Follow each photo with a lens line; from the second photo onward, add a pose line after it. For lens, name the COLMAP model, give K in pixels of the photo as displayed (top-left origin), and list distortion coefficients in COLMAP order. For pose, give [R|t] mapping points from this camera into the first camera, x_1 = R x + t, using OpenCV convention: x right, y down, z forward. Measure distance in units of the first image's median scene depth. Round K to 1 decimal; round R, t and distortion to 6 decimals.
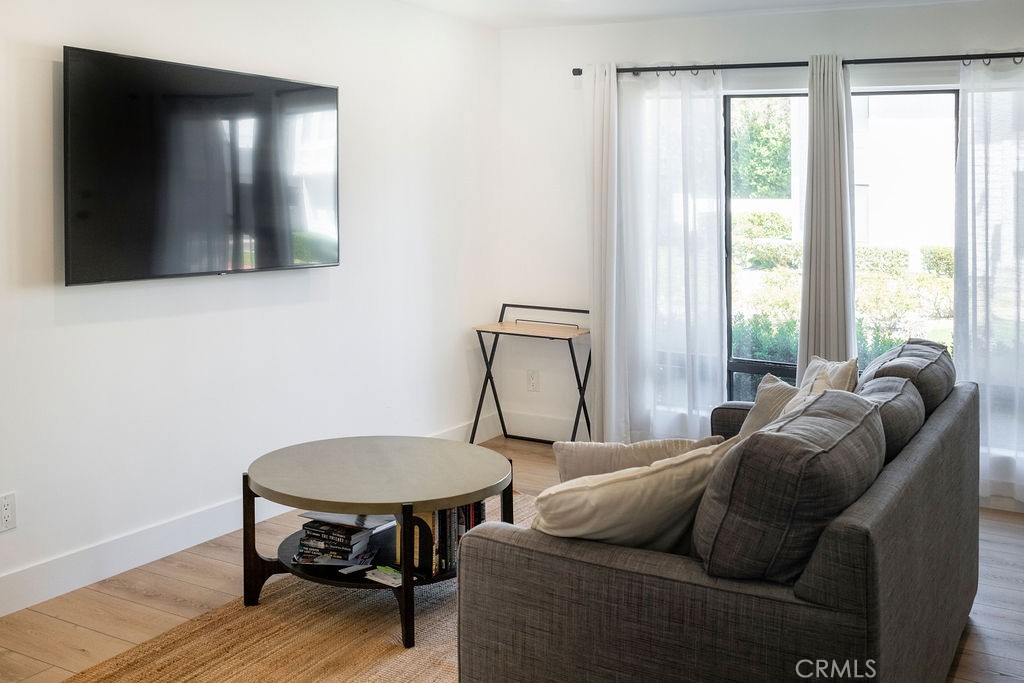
lens RADIAL K [[1051.0, 0, 530.2], [0, 1051.0, 329.9], [0, 0, 1]] dist [-0.054686, 0.122290]
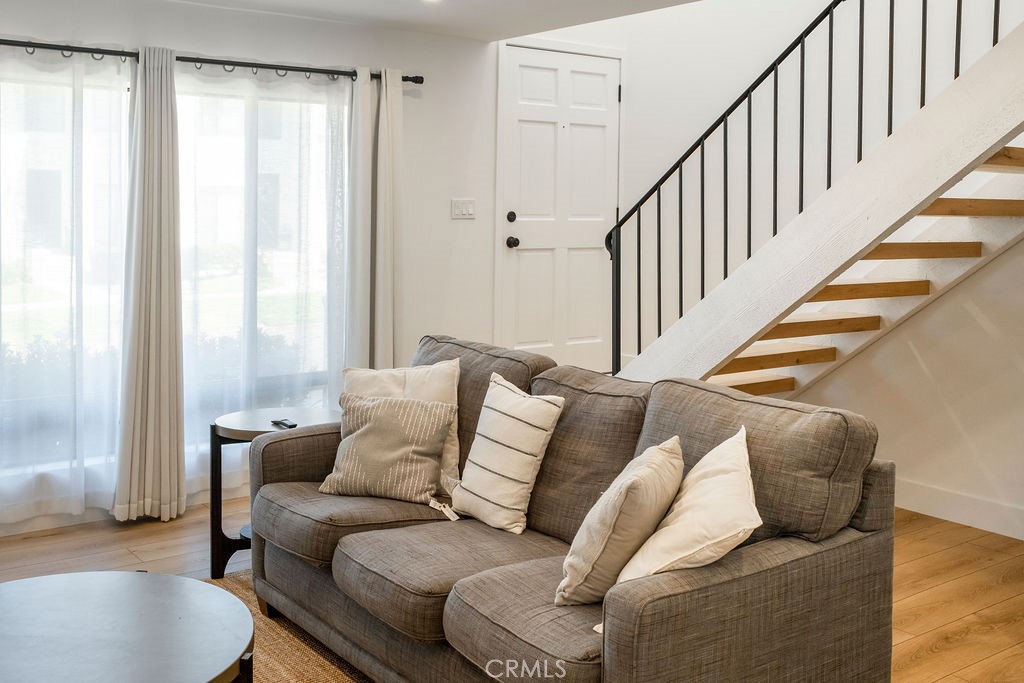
lens RADIAL K [[1051.0, 0, 530.2], [0, 1051.0, 329.9], [0, 0, 1]] dist [-0.054686, 0.122290]
pose [[0.399740, -0.129984, 0.907366, -0.963195], [0.114076, 0.989253, 0.091458, -0.144679], [-0.909502, 0.066949, 0.410272, 0.756919]]
